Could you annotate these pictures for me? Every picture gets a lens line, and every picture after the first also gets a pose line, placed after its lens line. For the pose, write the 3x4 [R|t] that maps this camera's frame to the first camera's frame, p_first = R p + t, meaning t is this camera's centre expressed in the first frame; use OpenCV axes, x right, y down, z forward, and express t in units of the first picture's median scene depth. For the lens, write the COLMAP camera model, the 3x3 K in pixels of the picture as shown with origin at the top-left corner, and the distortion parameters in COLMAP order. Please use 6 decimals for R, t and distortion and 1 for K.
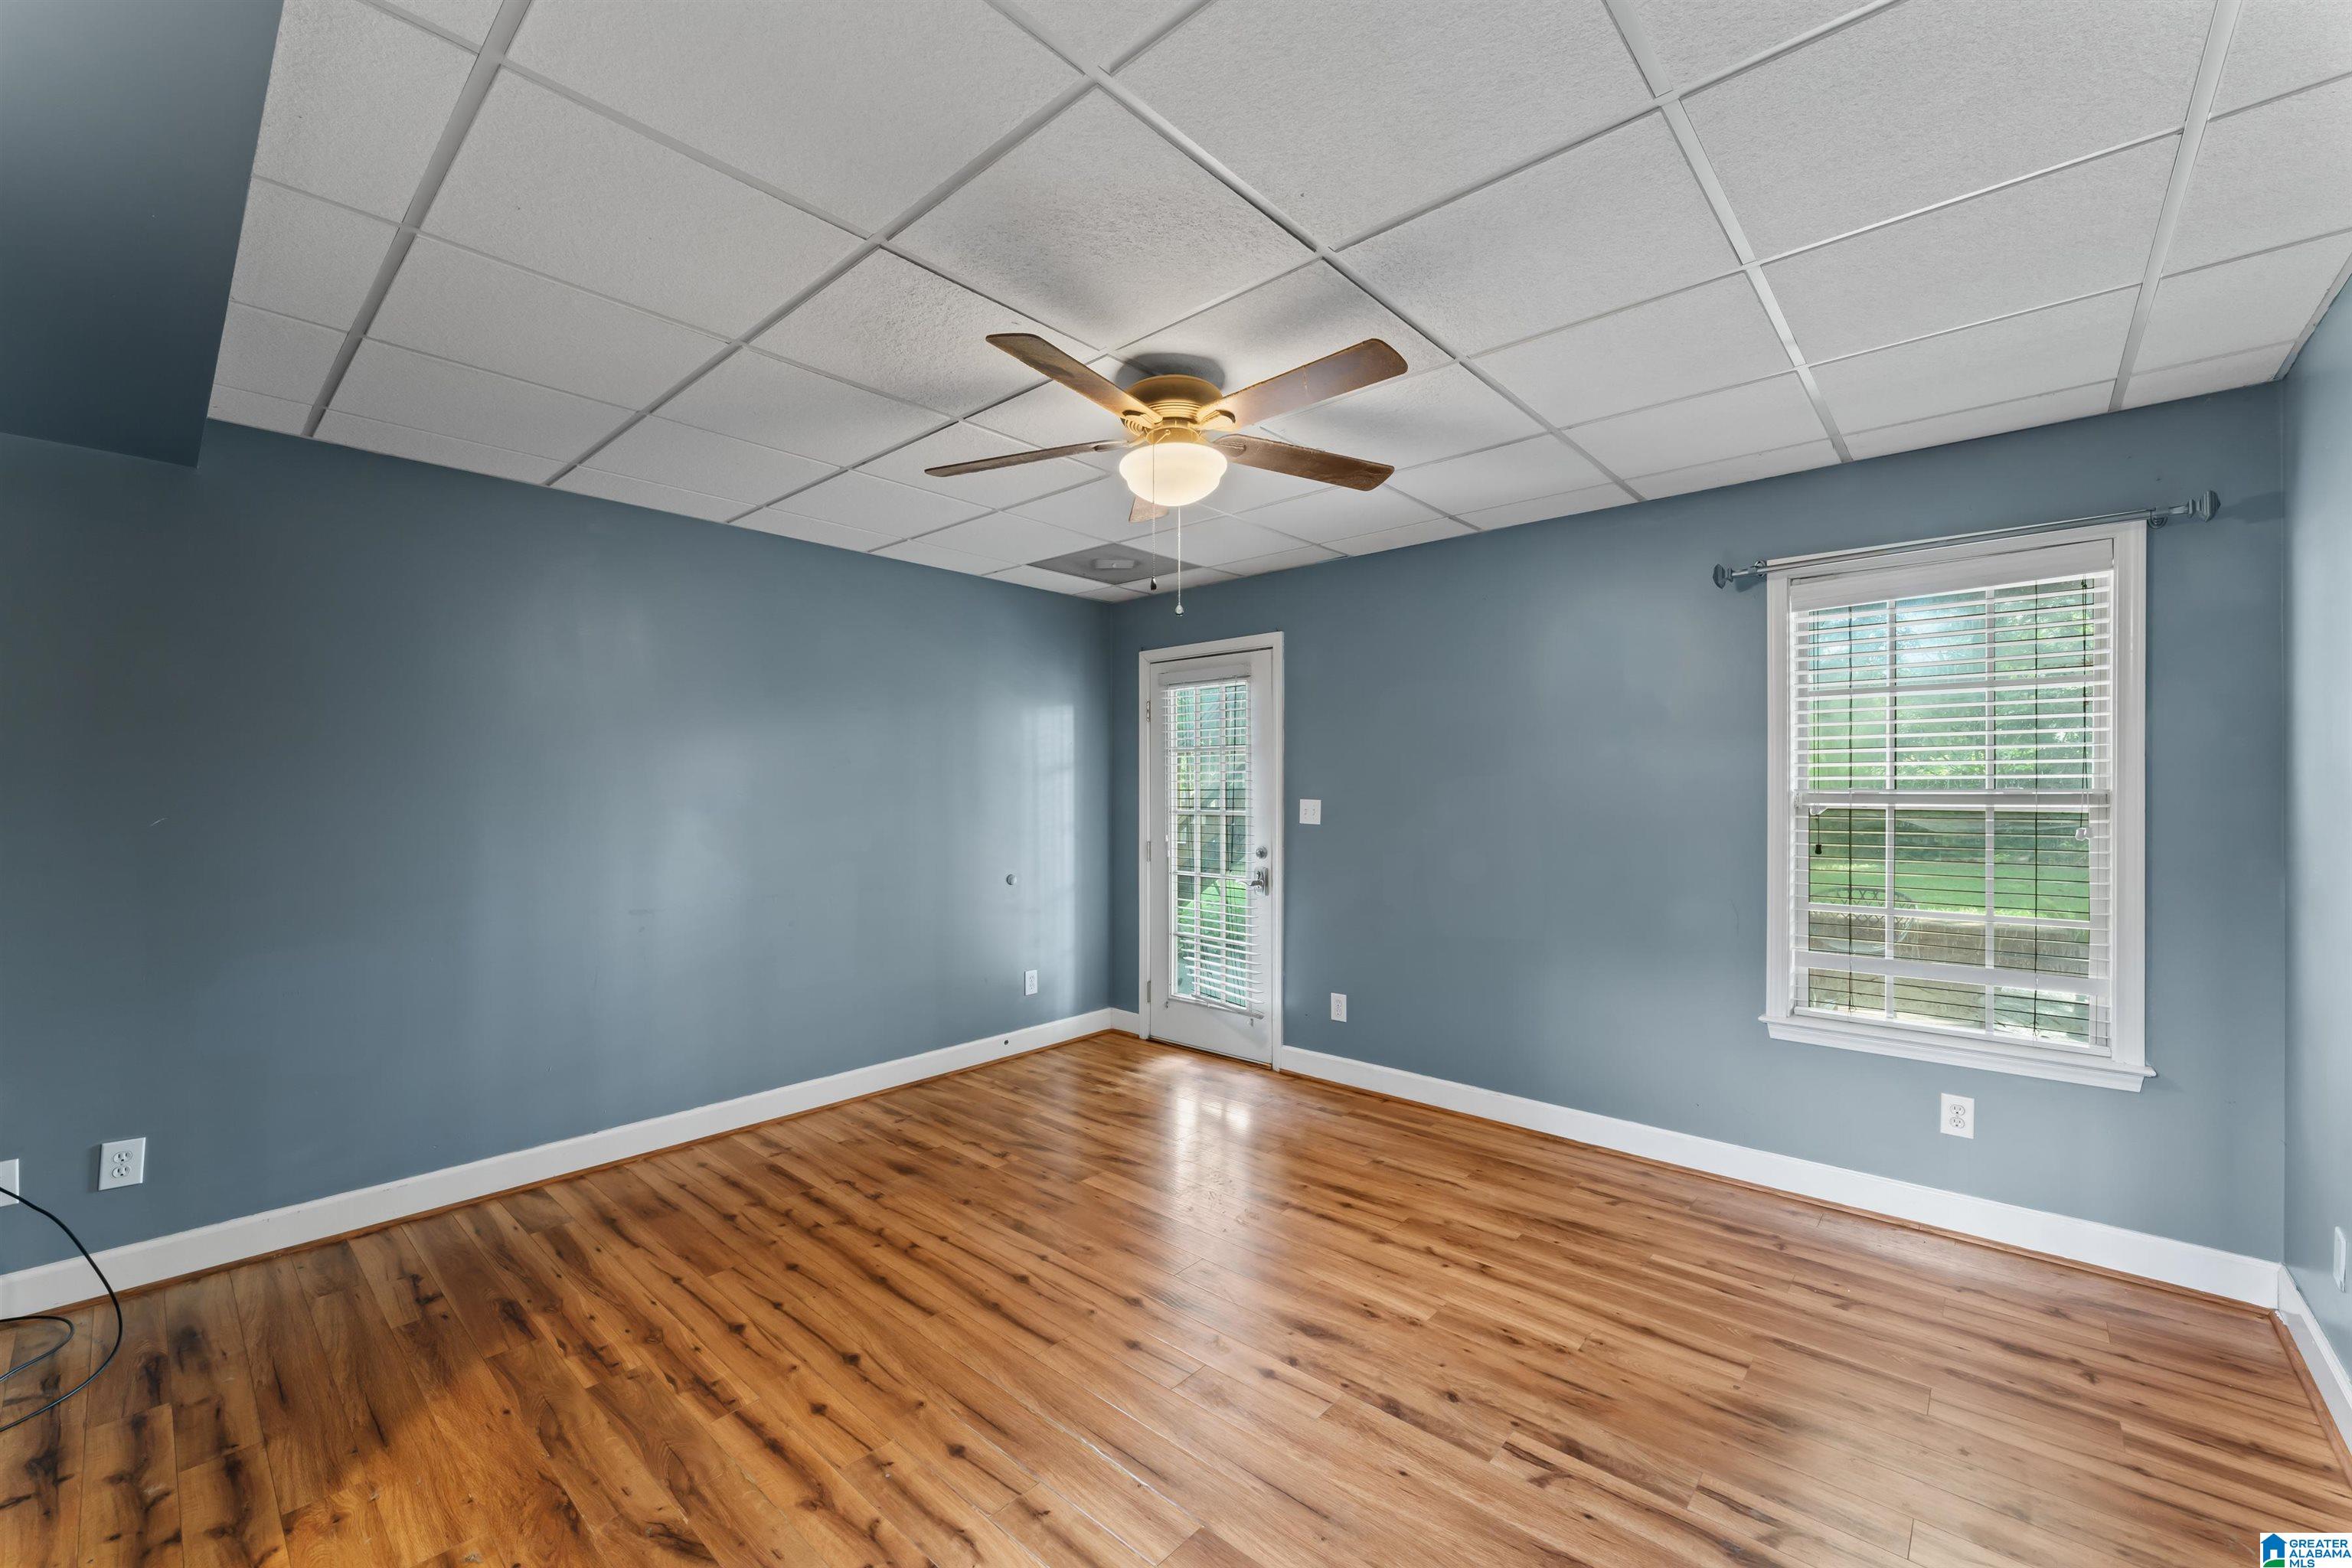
lens RADIAL K [[946.7, 0, 1174.1], [0, 946.7, 791.8], [0, 0, 1]] dist [-0.000576, -0.000254]
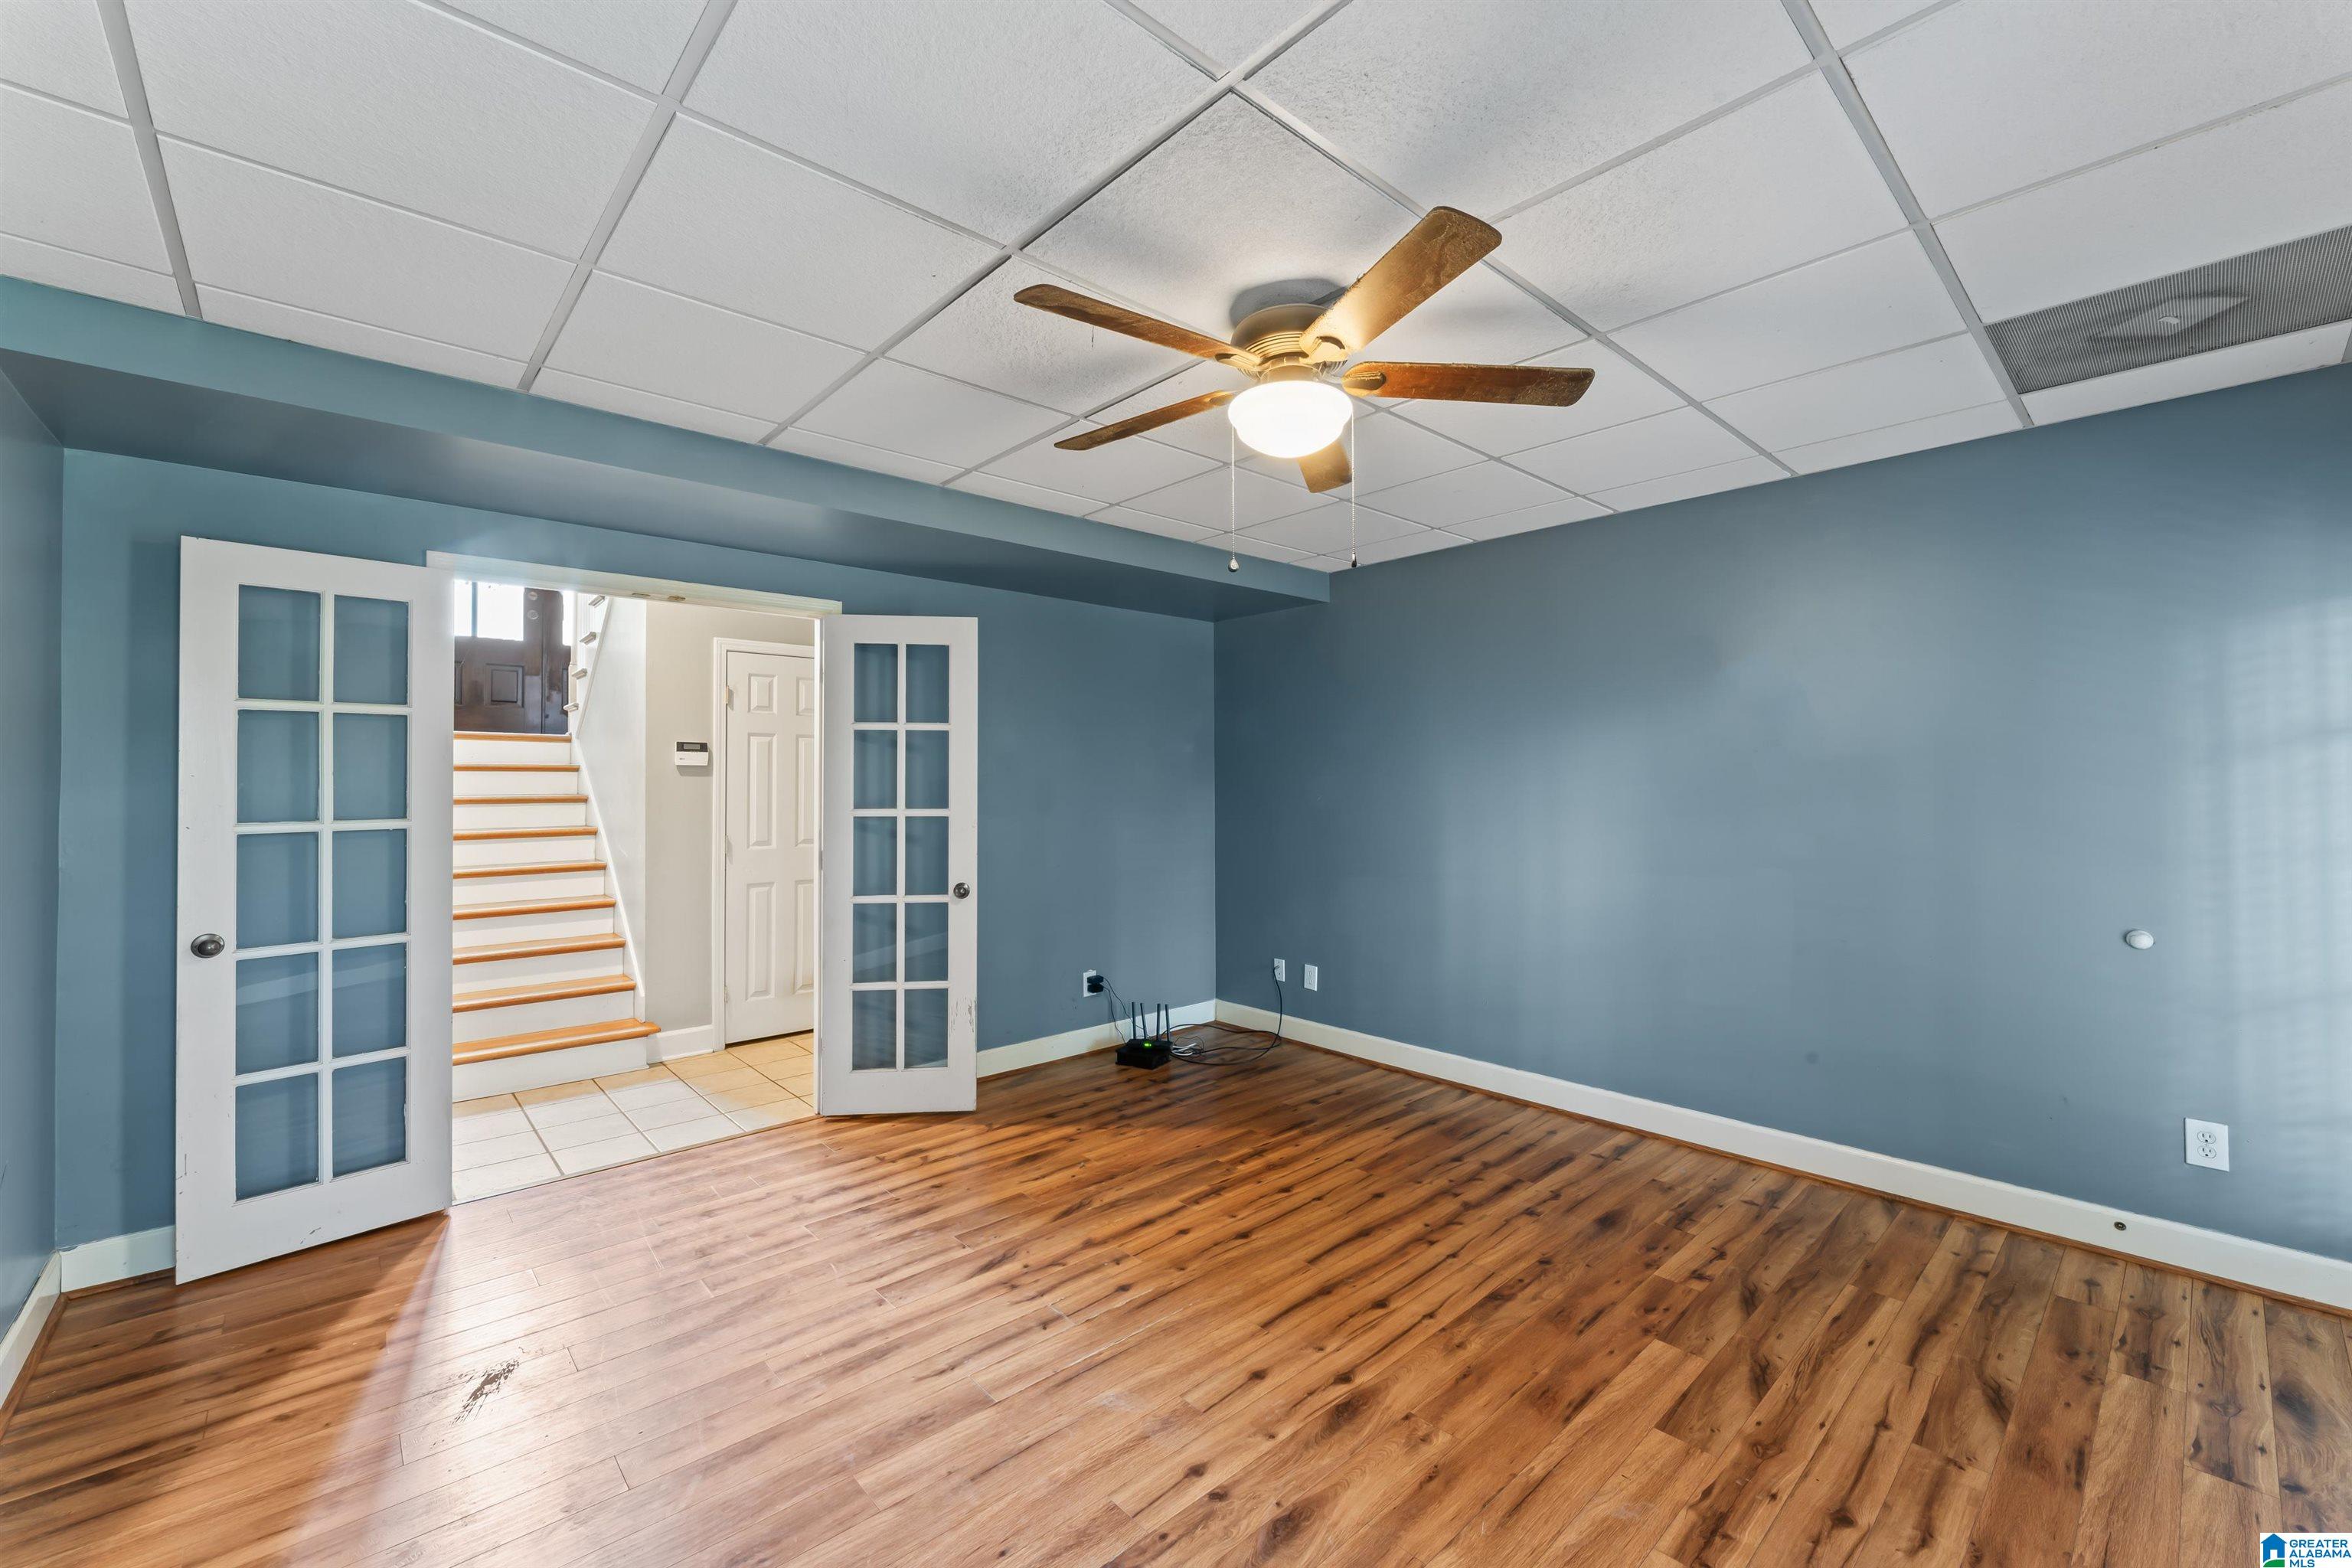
lens RADIAL K [[946.7, 0, 1174.1], [0, 946.7, 791.8], [0, 0, 1]] dist [-0.000576, -0.000254]
pose [[-0.097577, 0.011625, -0.995160, 0.742859], [0.002402, 0.999932, 0.011445, -0.004469], [0.995225, -0.001273, -0.097598, 0.838986]]
